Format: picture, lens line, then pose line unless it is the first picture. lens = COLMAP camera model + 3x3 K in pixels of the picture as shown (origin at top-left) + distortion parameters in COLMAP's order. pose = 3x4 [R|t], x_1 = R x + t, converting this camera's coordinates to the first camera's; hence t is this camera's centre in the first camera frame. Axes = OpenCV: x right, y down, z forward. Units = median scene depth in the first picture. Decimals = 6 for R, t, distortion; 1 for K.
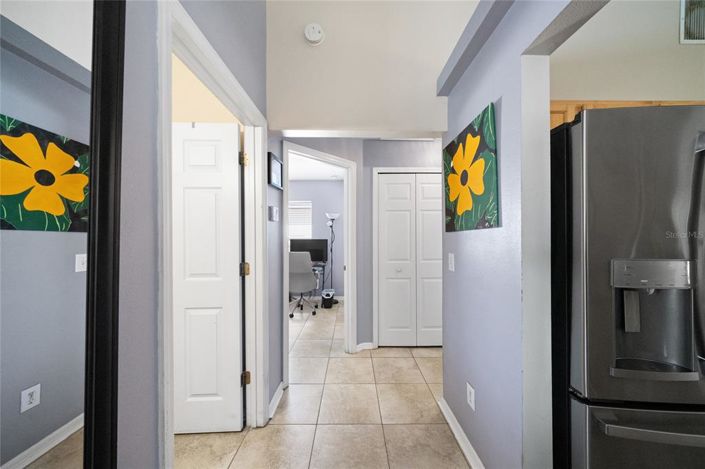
lens RADIAL K [[243.0, 0, 352.2], [0, 243.0, 232.1], [0, 0, 1]] dist [-0.001727, -0.000071]
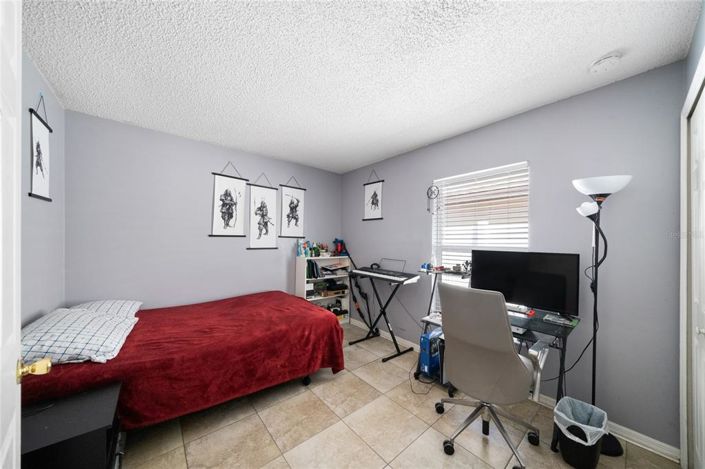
lens RADIAL K [[243.0, 0, 351.3], [0, 243.0, 241.2], [0, 0, 1]] dist [-0.001727, -0.000071]
pose [[0.652069, 0.005948, -0.758136, -0.049970], [-0.008577, 0.999963, 0.000469, 0.012055], [0.758111, 0.006197, 0.652096, 0.519563]]
